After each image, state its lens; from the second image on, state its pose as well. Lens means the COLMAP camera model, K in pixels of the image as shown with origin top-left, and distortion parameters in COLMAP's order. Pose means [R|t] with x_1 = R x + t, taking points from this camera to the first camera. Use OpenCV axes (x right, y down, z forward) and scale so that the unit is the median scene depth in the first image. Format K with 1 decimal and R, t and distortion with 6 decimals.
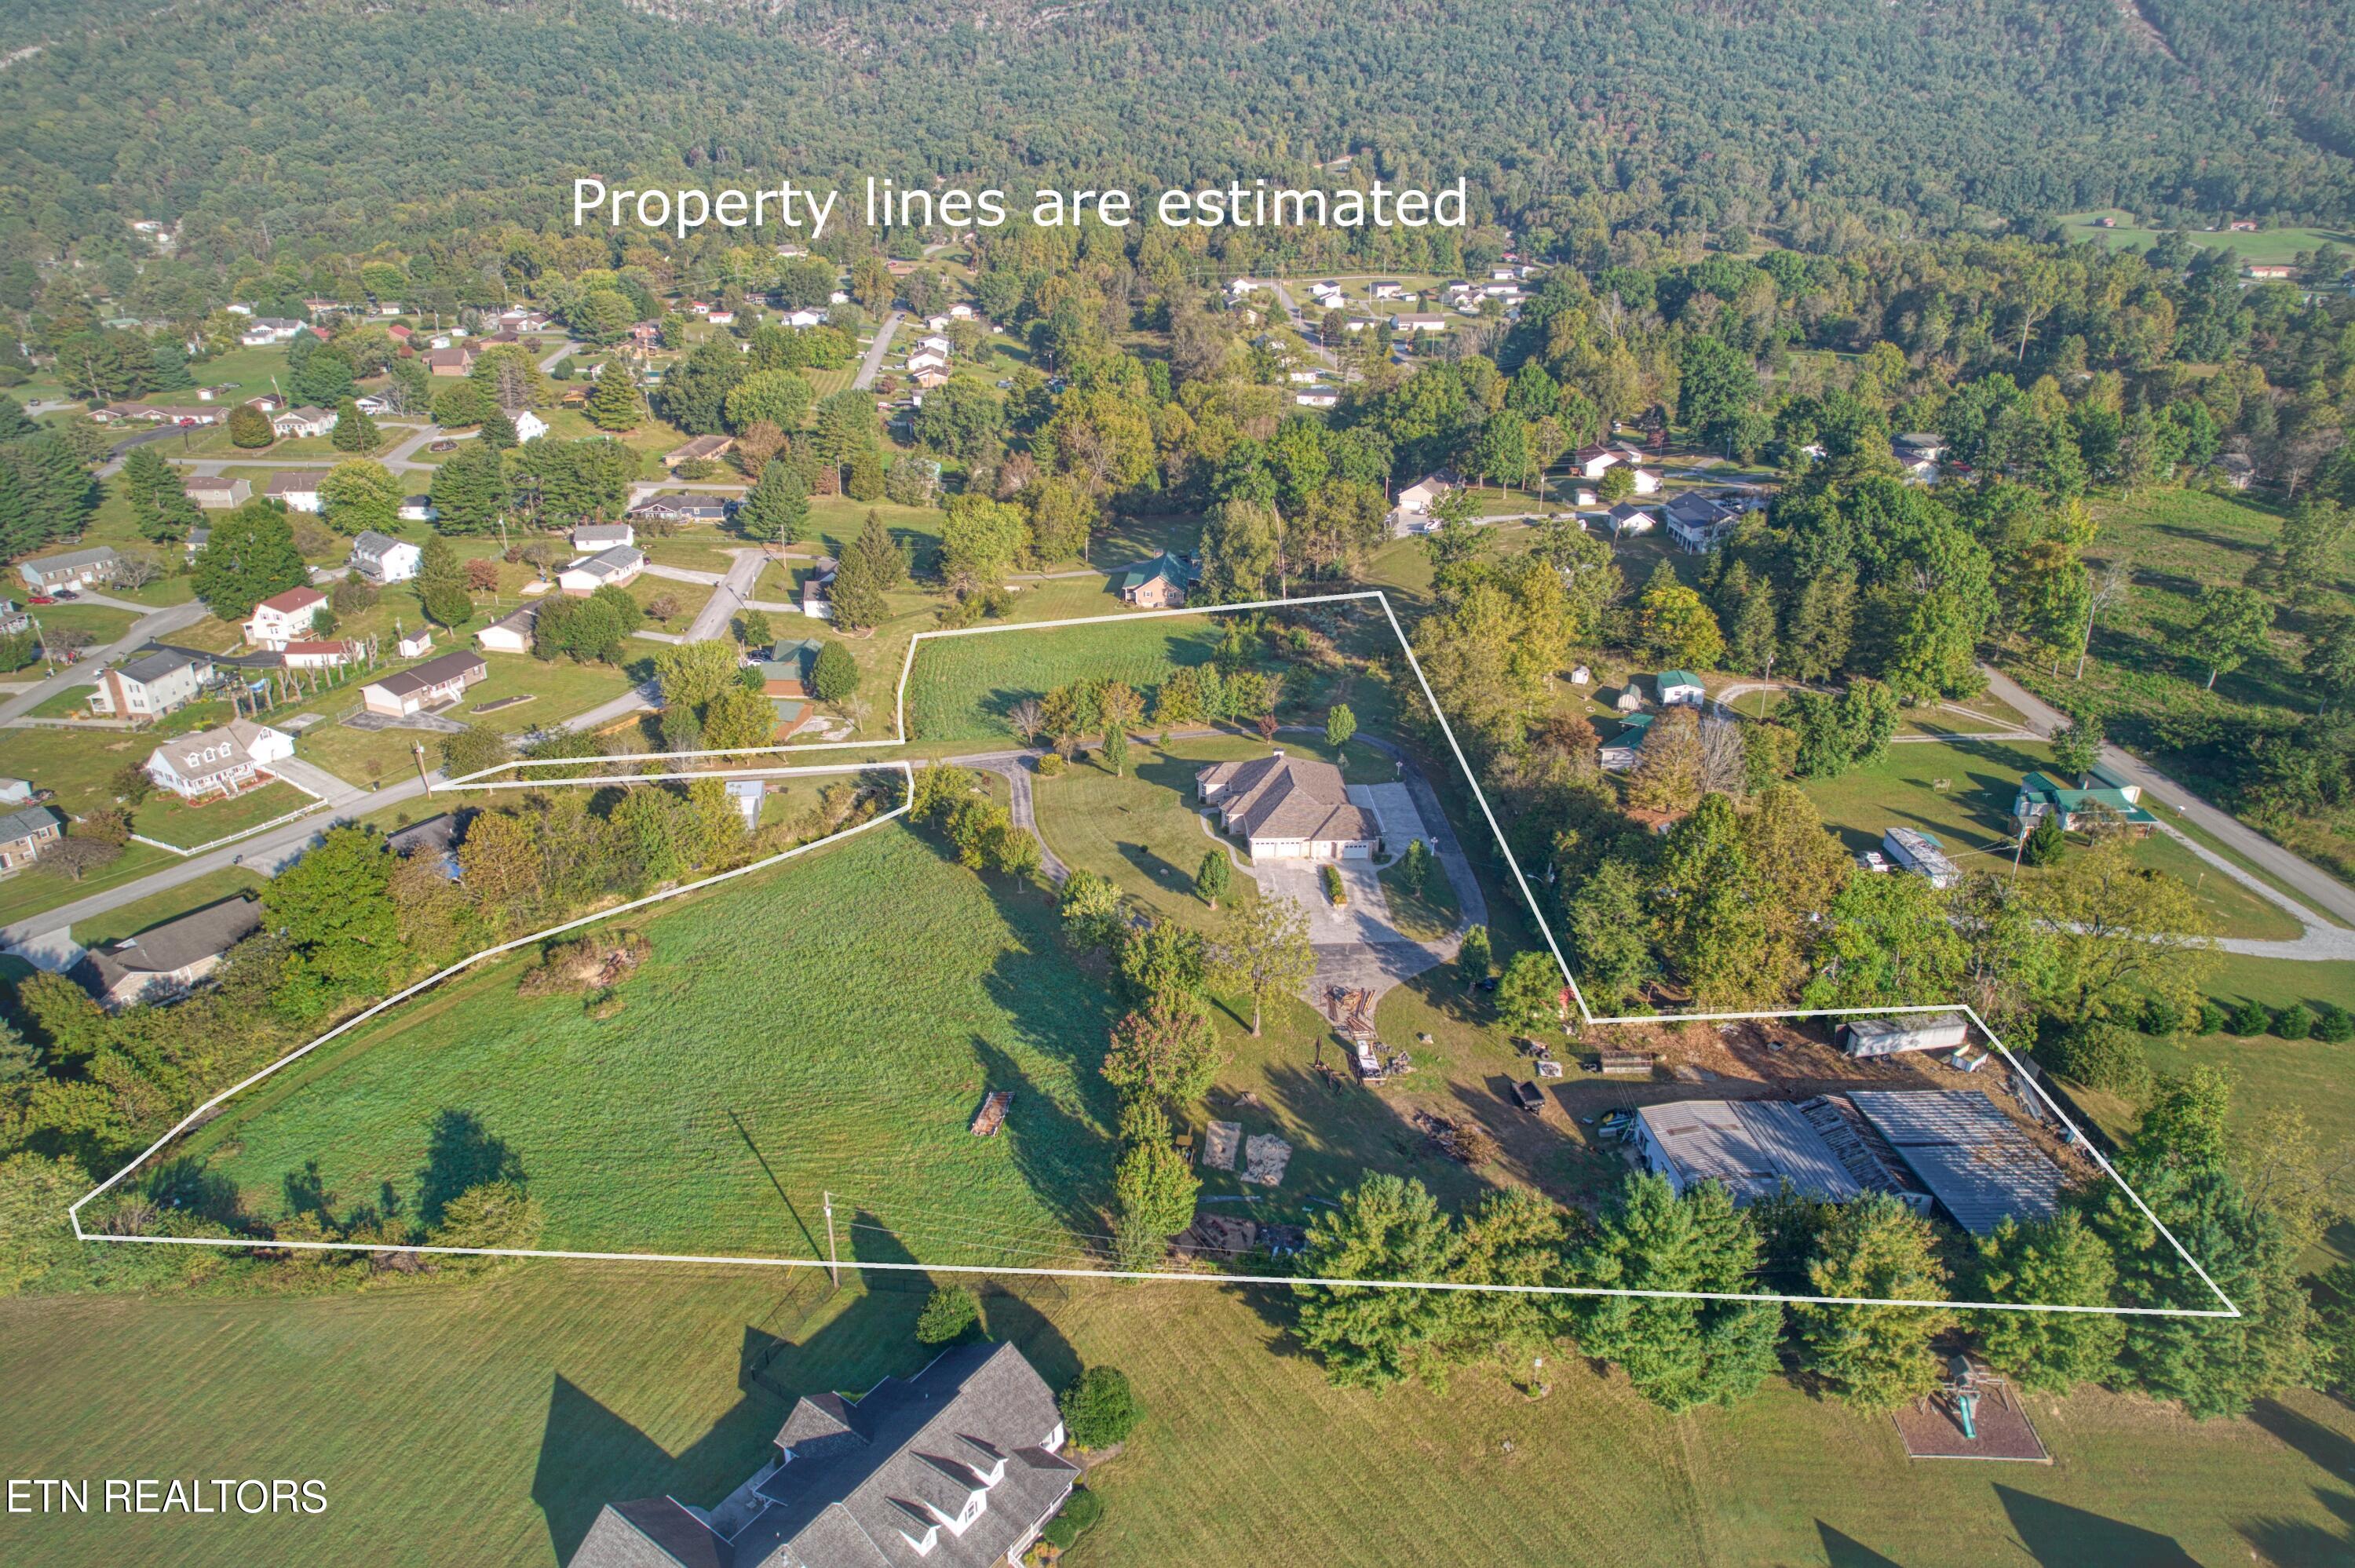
lens RADIAL K [[1509.8, 0, 1185.3], [0, 1509.8, 780.0], [0, 0, 1]] dist [-0.075766, 0.066701]
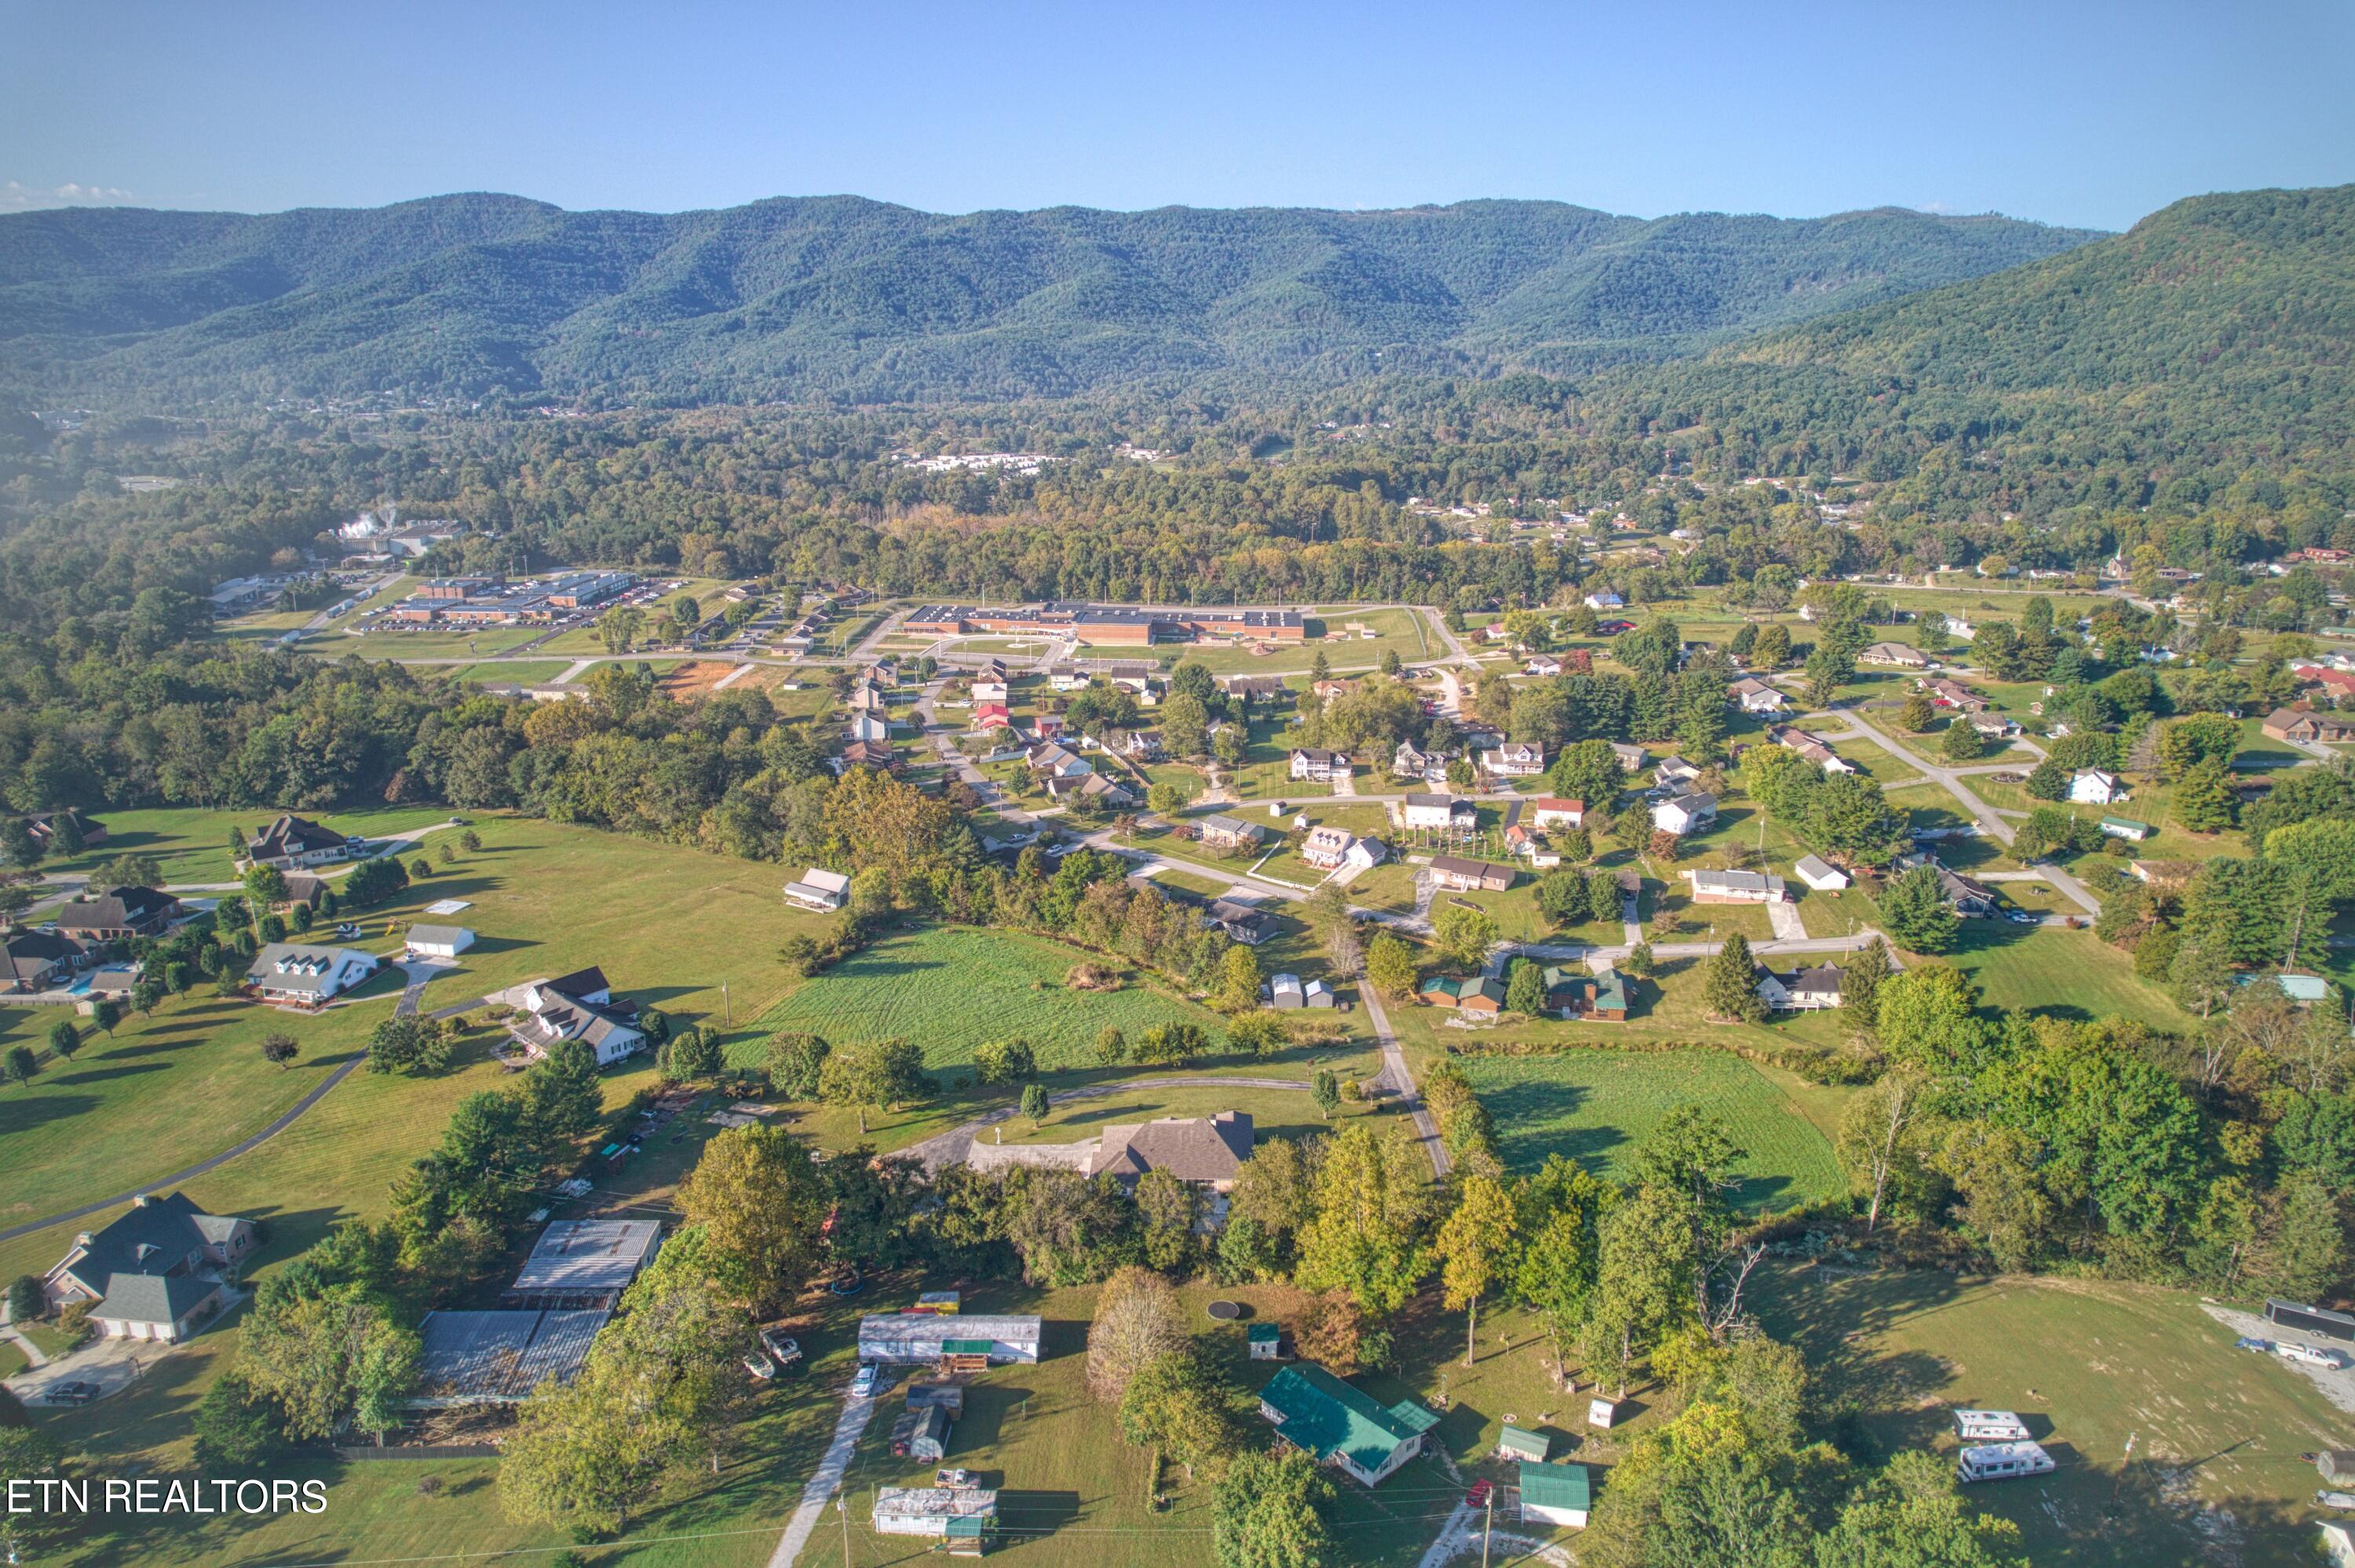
lens RADIAL K [[1509.8, 0, 1176.9], [0, 1509.8, 800.9], [0, 0, 1]] dist [-0.075766, 0.066701]
pose [[-0.089017, 0.284492, -0.954537, 0.854533], [-0.410218, 0.862817, 0.295411, -0.434802], [0.907633, 0.417865, 0.039898, 0.677705]]
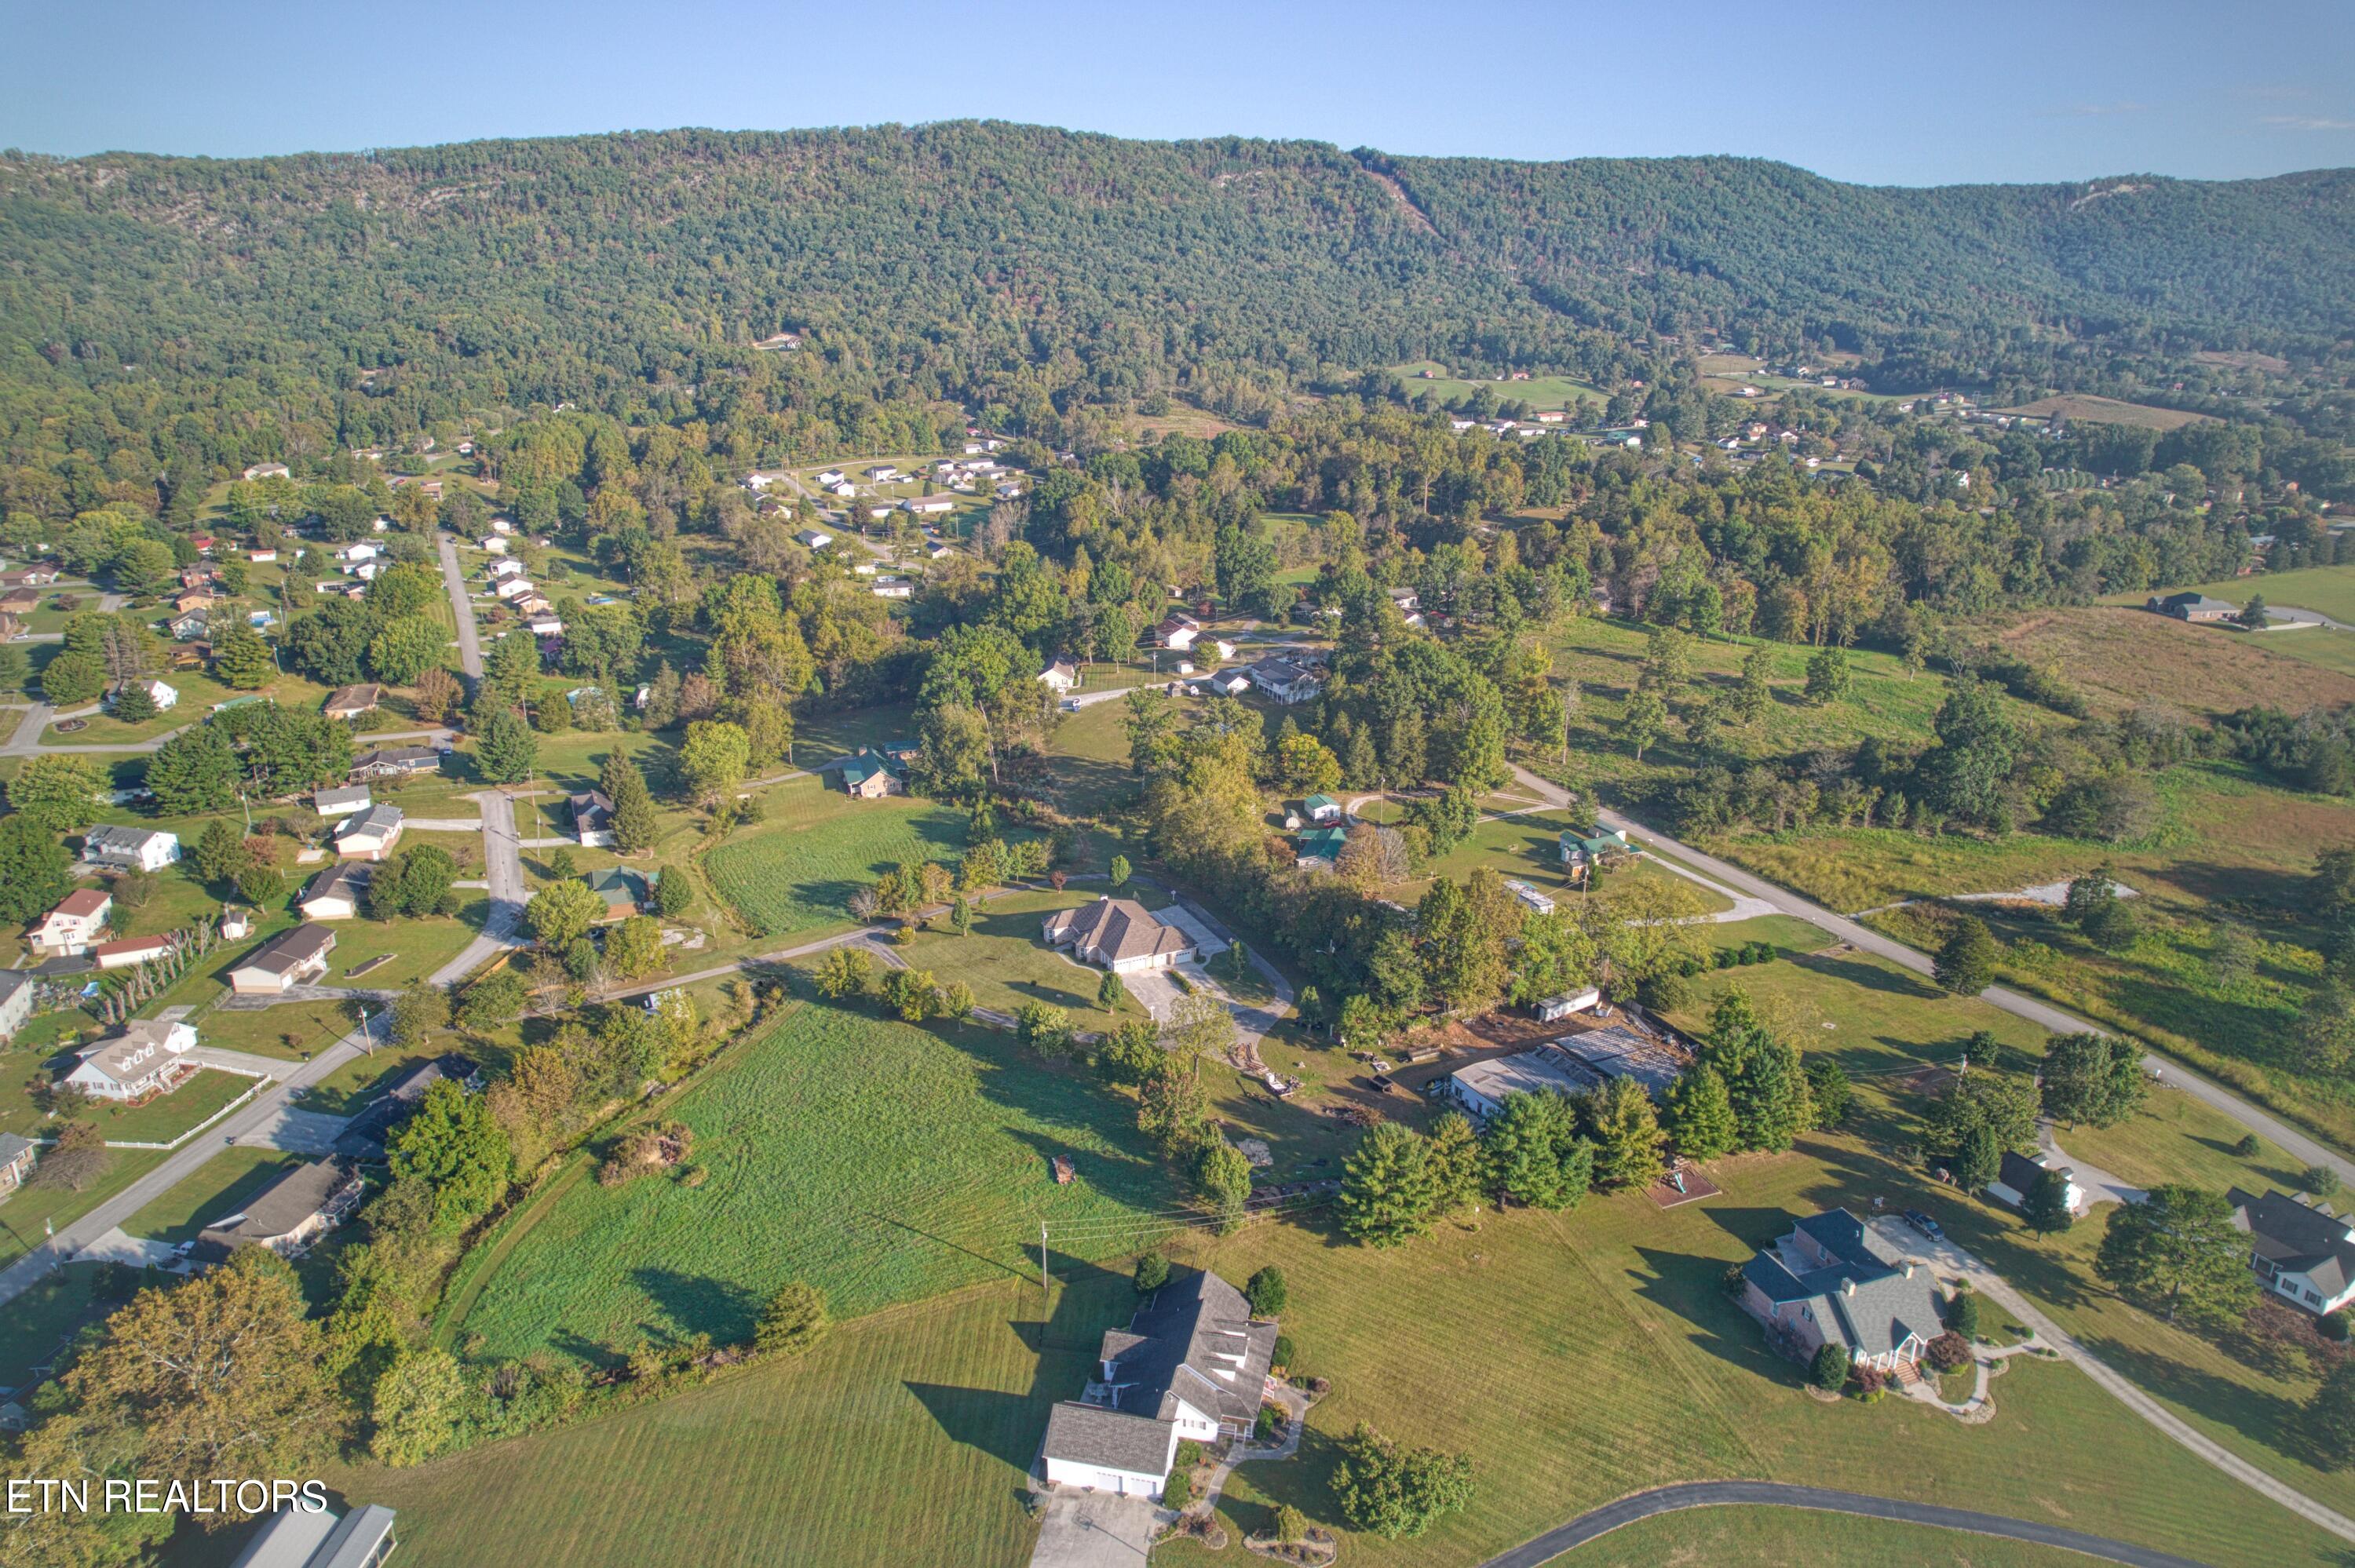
lens RADIAL K [[1509.8, 0, 1187.6], [0, 1509.8, 791.4], [0, 0, 1]] dist [-0.075766, 0.066701]
pose [[0.919852, -0.133317, 0.368915, -0.293636], [0.160312, 0.986113, -0.043365, -0.034106], [-0.358011, 0.099031, 0.928451, -0.254219]]
